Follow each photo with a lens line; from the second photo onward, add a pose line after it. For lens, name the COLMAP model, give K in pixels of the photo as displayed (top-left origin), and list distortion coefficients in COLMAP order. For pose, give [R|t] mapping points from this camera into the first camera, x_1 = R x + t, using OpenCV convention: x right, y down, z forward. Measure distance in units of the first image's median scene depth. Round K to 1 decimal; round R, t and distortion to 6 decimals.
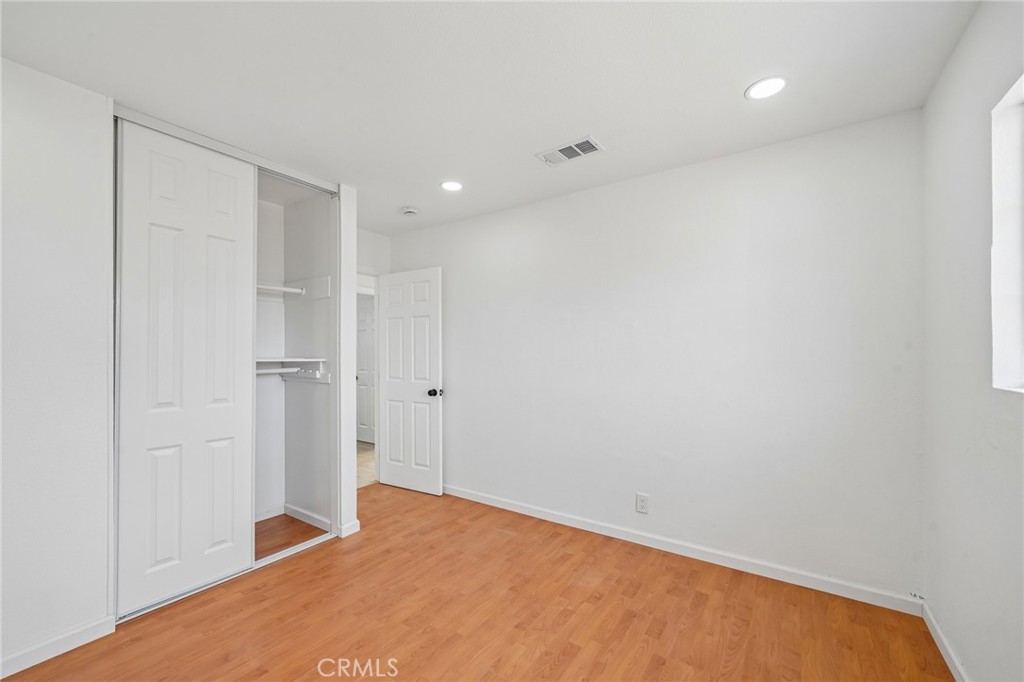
lens RADIAL K [[404.1, 0, 512.0], [0, 404.1, 341.0], [0, 0, 1]] dist [-0.000860, 0.000203]
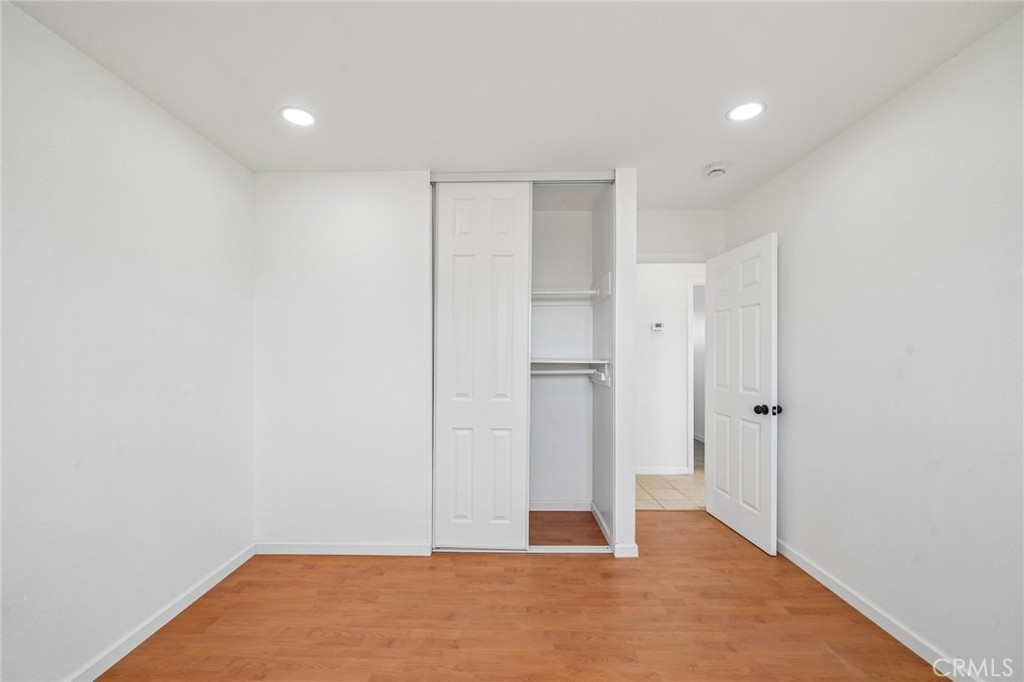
lens RADIAL K [[416.2, 0, 511.7], [0, 416.2, 351.0], [0, 0, 1]] dist [-0.001449, 0.000151]
pose [[0.557380, -0.005810, -0.830237, 0.227860], [0.024747, 0.999647, 0.009619, 0.006374], [0.829889, -0.025907, 0.557327, 0.286890]]
